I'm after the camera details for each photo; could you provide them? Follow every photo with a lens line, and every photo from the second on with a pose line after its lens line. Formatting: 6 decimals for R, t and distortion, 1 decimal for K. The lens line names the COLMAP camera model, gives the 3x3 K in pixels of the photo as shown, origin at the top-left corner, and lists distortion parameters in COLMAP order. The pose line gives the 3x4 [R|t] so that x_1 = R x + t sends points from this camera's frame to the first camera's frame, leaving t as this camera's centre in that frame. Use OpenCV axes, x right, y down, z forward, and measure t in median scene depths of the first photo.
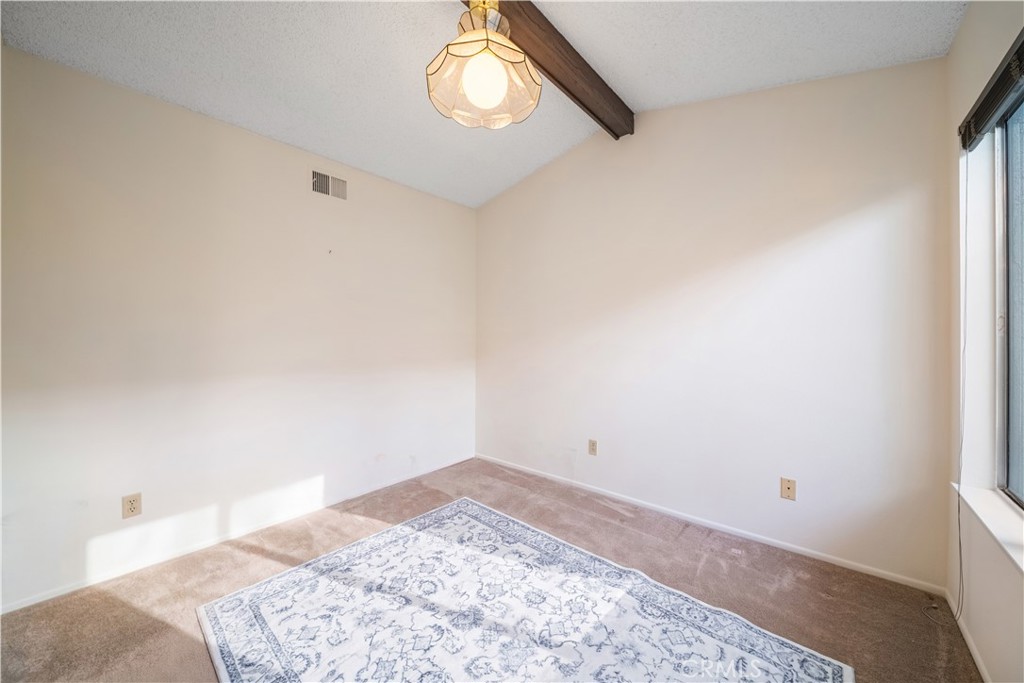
lens RADIAL K [[369.2, 0, 508.4], [0, 369.2, 339.9], [0, 0, 1]] dist [-0.005264, -0.002637]
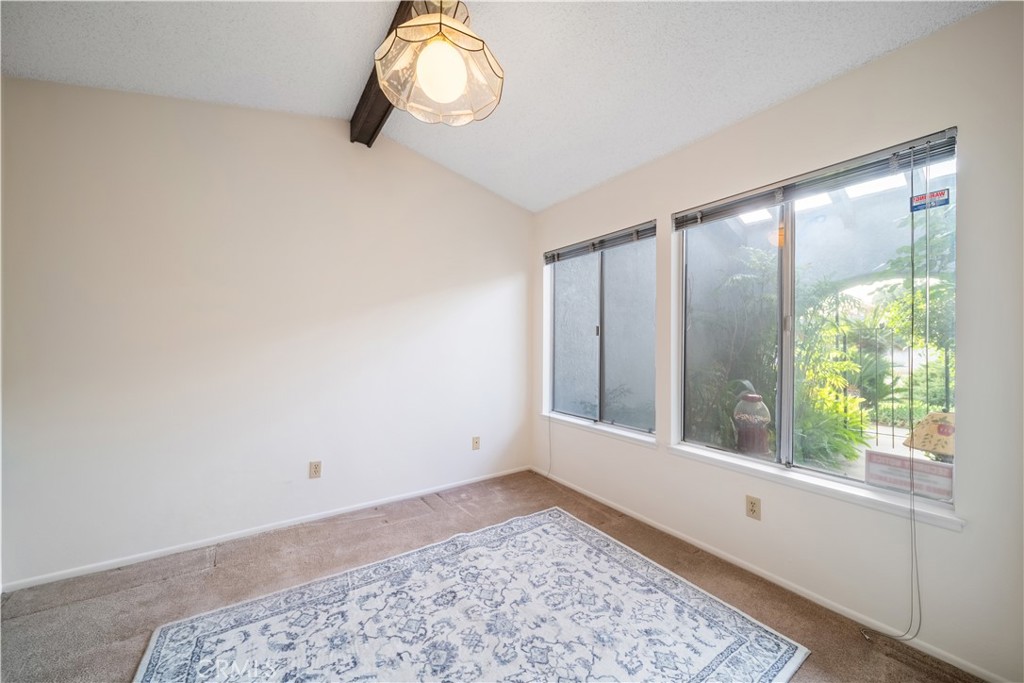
lens RADIAL K [[369.2, 0, 508.3], [0, 369.2, 344.6], [0, 0, 1]] dist [-0.005264, -0.002637]
pose [[0.241274, 0.008139, 0.970423, -0.864047], [-0.002448, 0.999967, -0.007778, -0.007619], [-0.970454, -0.000499, 0.241286, 0.554786]]
